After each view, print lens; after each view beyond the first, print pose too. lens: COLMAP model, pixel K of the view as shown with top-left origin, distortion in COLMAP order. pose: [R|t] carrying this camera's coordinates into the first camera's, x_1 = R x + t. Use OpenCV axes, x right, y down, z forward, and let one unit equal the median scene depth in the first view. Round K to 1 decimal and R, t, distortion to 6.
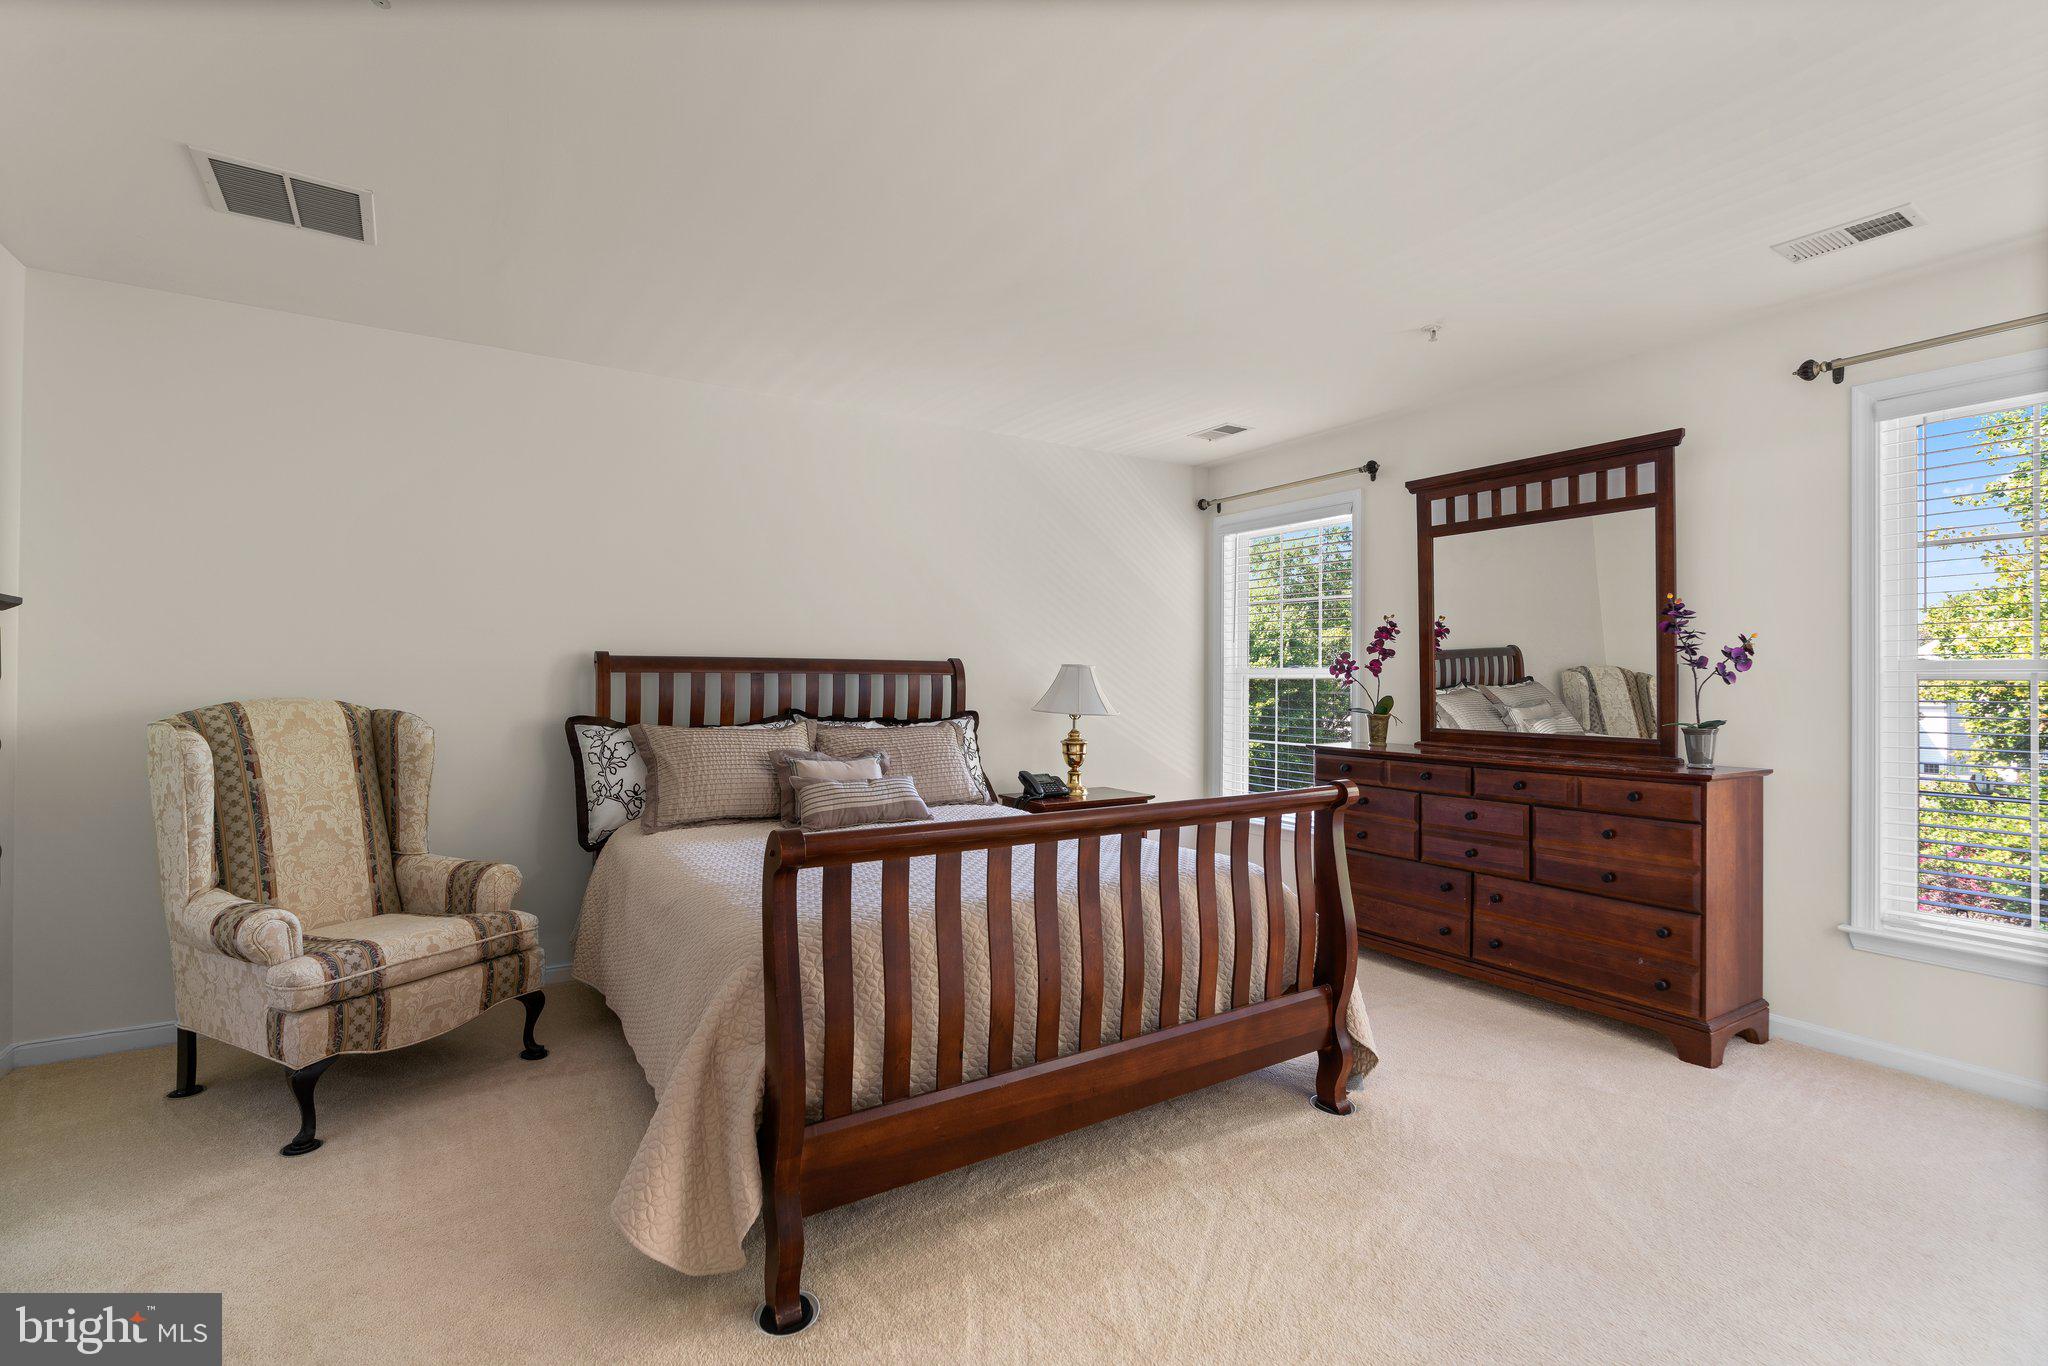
lens RADIAL K [[920.2, 0, 1024.1], [0, 920.2, 681.4], [0, 0, 1]] dist [-0.014024, 0.008323]
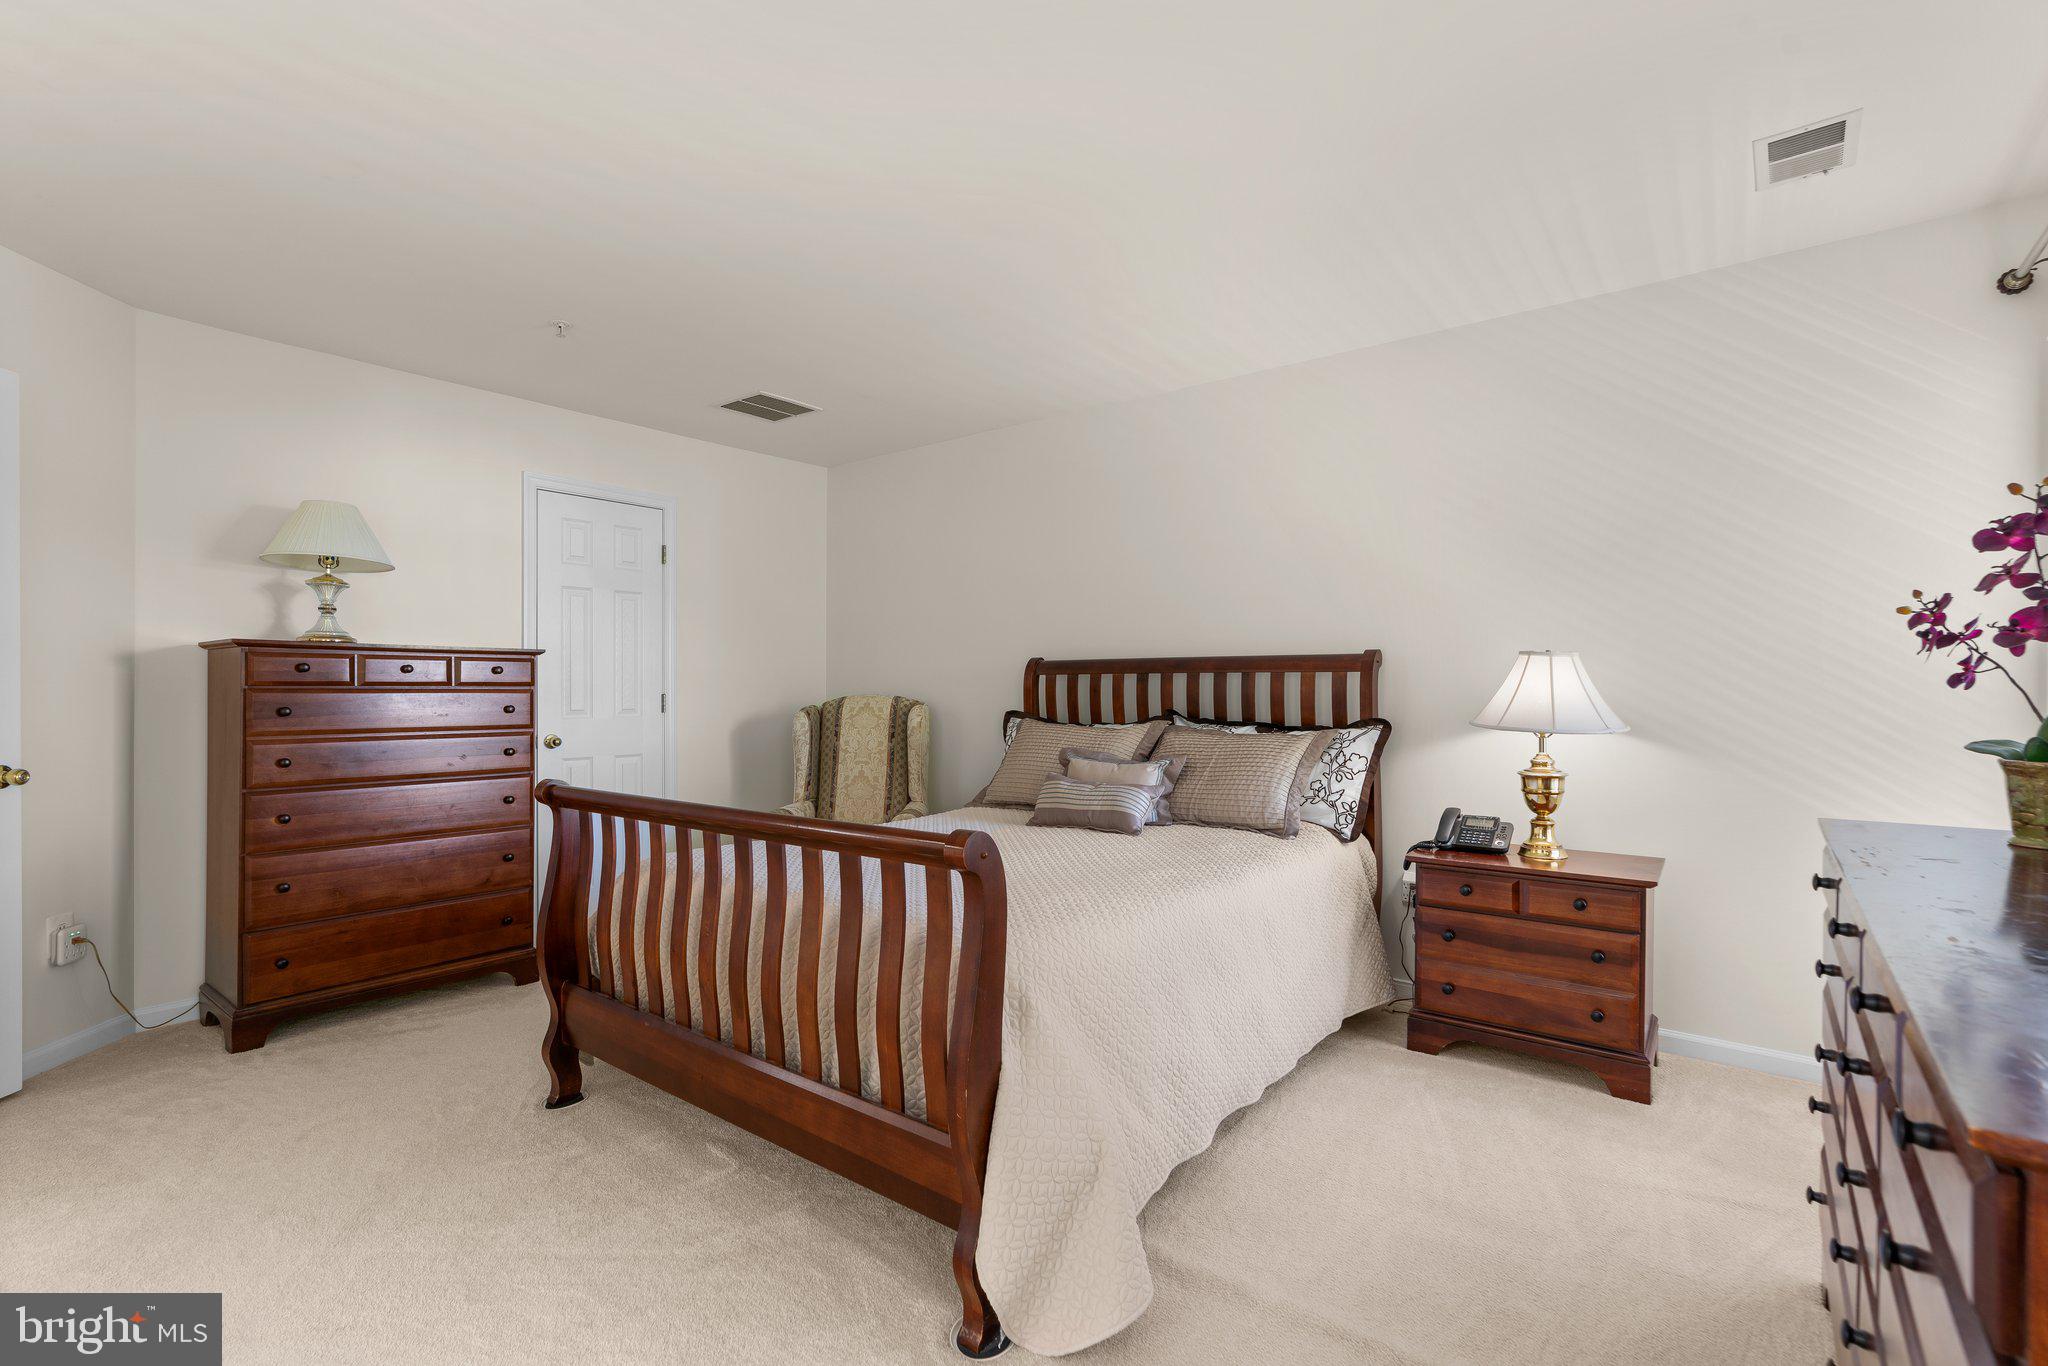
lens RADIAL K [[920.2, 0, 1024.1], [0, 920.2, 681.4], [0, 0, 1]] dist [-0.014024, 0.008323]
pose [[0.331568, -0.008436, -0.943394, 0.652909], [0.004258, 0.999963, -0.007446, 0.006782], [0.943422, -0.001548, 0.331592, 0.558671]]
